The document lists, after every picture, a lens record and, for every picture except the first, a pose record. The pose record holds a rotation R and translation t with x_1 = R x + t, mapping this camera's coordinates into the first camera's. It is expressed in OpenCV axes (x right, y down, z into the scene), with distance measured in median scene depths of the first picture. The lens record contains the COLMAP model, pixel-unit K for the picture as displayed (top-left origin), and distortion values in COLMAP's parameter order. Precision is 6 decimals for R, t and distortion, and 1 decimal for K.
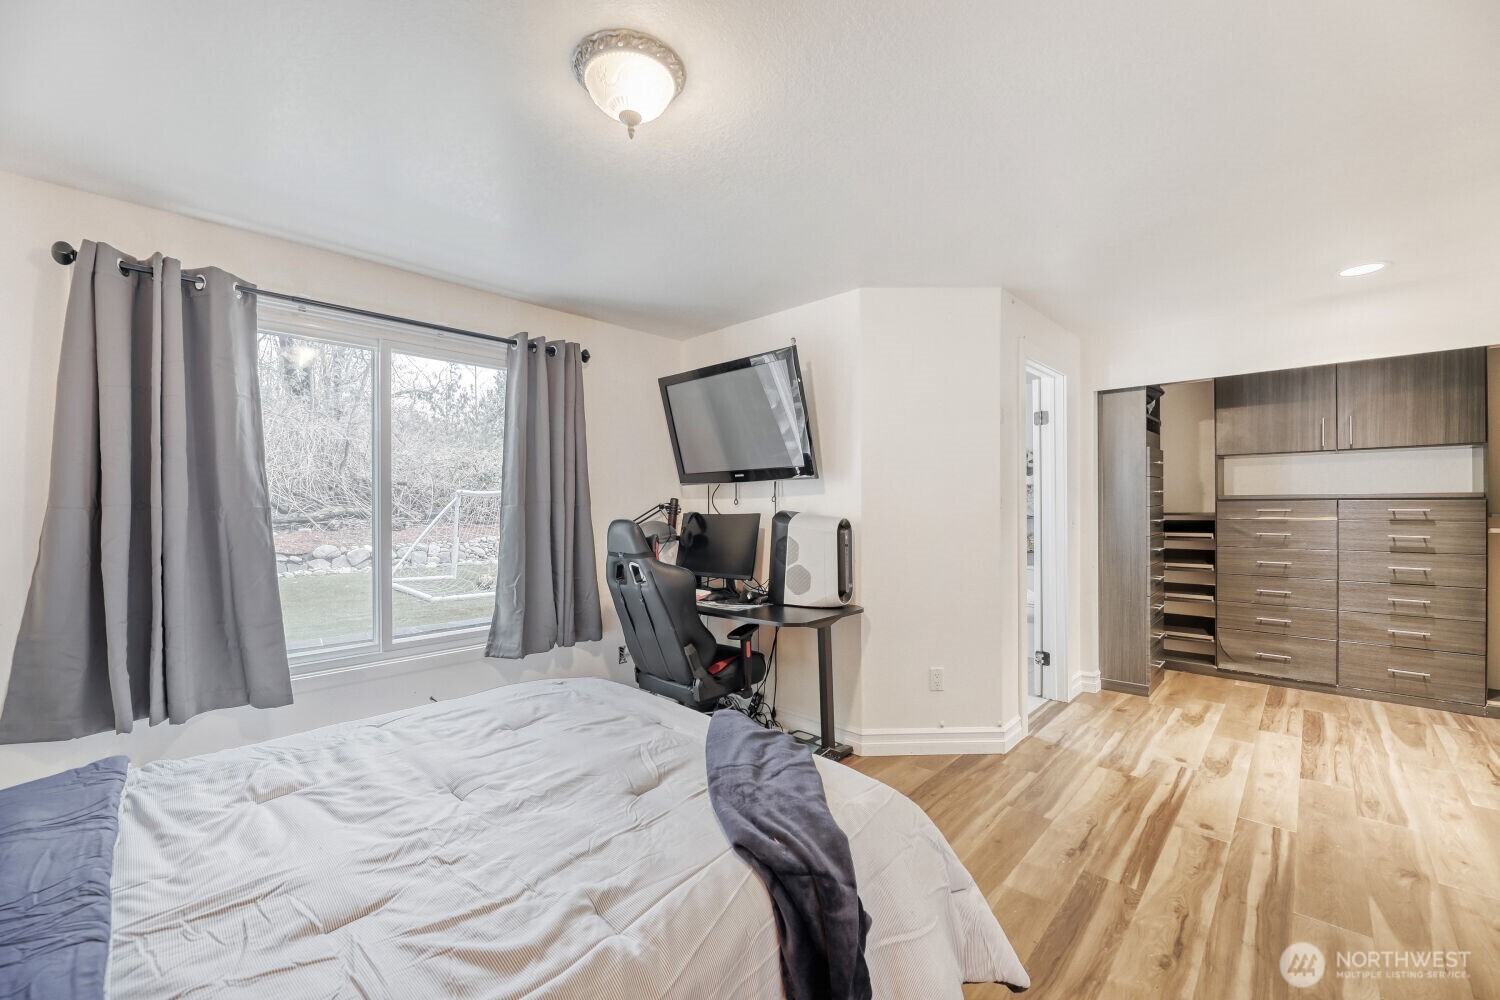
lens RADIAL K [[606.0, 0, 761.7], [0, 606.0, 503.6], [0, 0, 1]] dist [-0.009989, -0.000576]
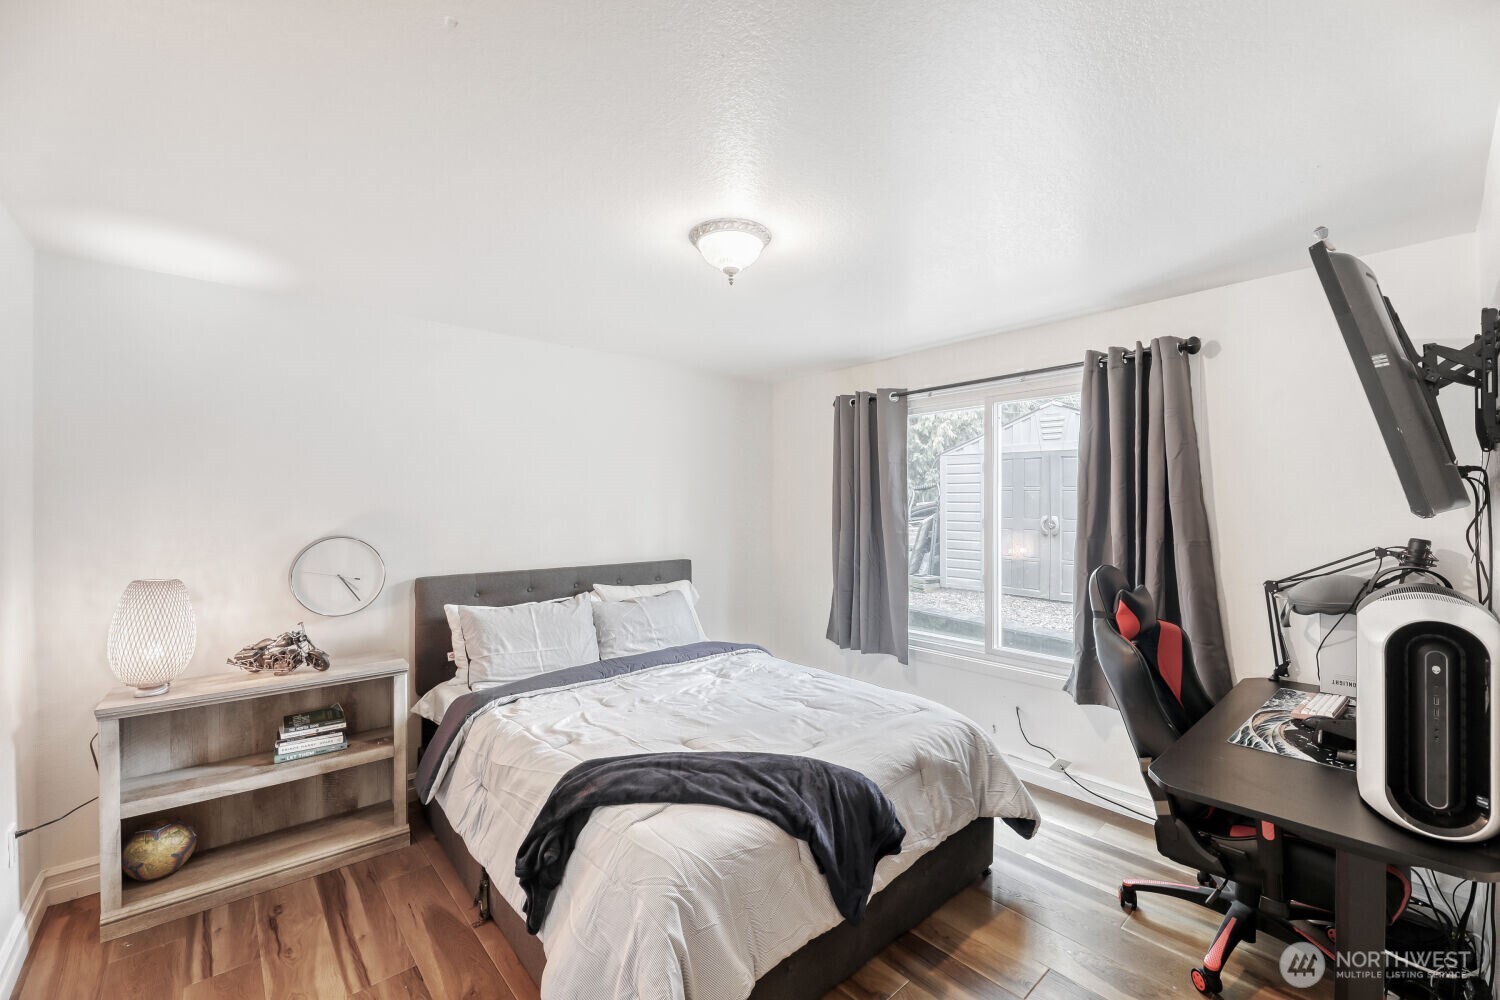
lens RADIAL K [[606.0, 0, 762.5], [0, 606.0, 505.9], [0, 0, 1]] dist [-0.009989, -0.000576]
pose [[-0.096780, 0.003157, -0.995301, 0.925542], [0.001857, 0.999994, 0.002992, -0.084566], [0.995304, -0.001559, -0.096786, 0.974766]]
